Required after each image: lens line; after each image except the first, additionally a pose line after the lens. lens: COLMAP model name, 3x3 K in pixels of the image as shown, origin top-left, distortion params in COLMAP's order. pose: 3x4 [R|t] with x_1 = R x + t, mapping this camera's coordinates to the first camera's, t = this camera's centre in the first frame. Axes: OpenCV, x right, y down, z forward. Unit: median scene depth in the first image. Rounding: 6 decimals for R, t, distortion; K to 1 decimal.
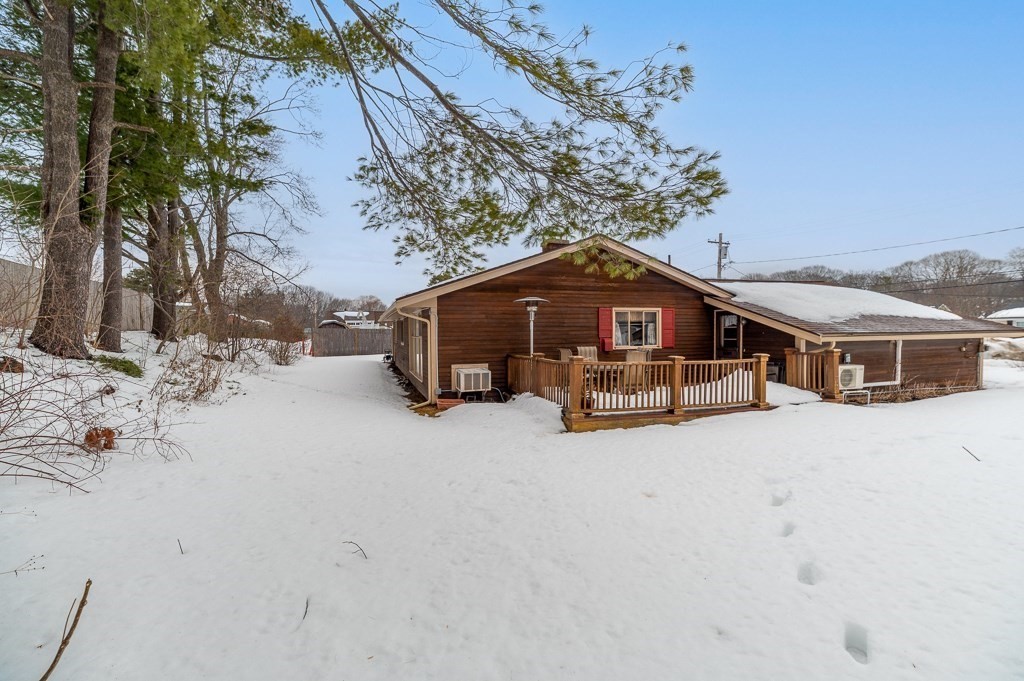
lens RADIAL K [[445.2, 0, 511.6], [0, 445.2, 336.0], [0, 0, 1]] dist [0.004306, 0.000501]
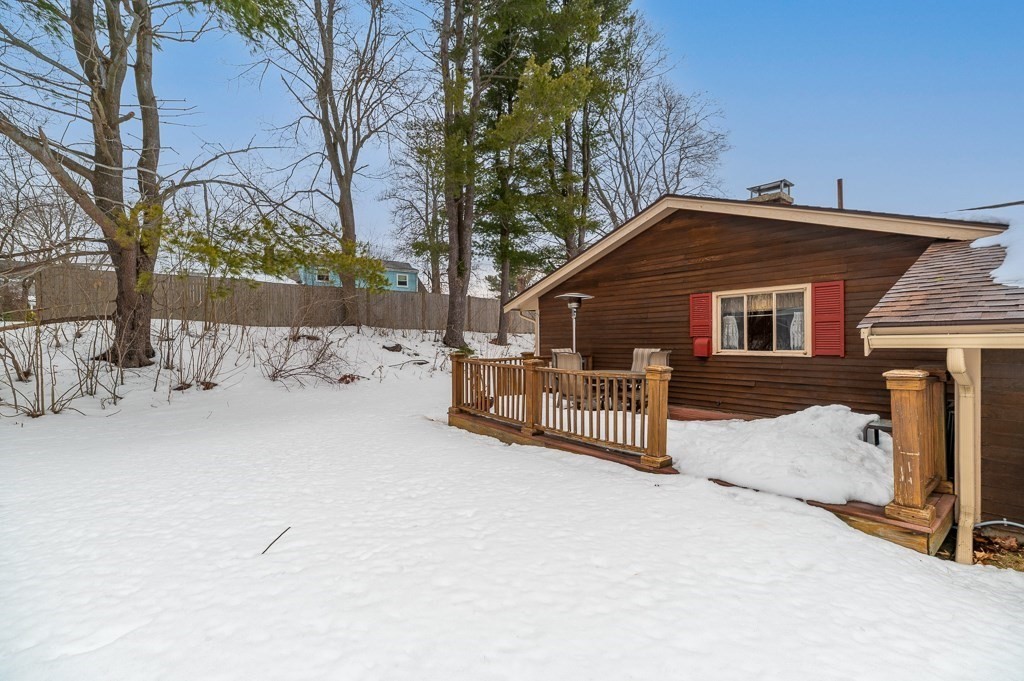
lens RADIAL K [[445.2, 0, 515.3], [0, 445.2, 340.5], [0, 0, 1]] dist [0.004306, 0.000501]
pose [[0.329785, 0.009662, -0.944007, 0.791709], [-0.002636, 0.999953, 0.009314, 0.003523], [0.944053, -0.000583, 0.329795, 0.513095]]
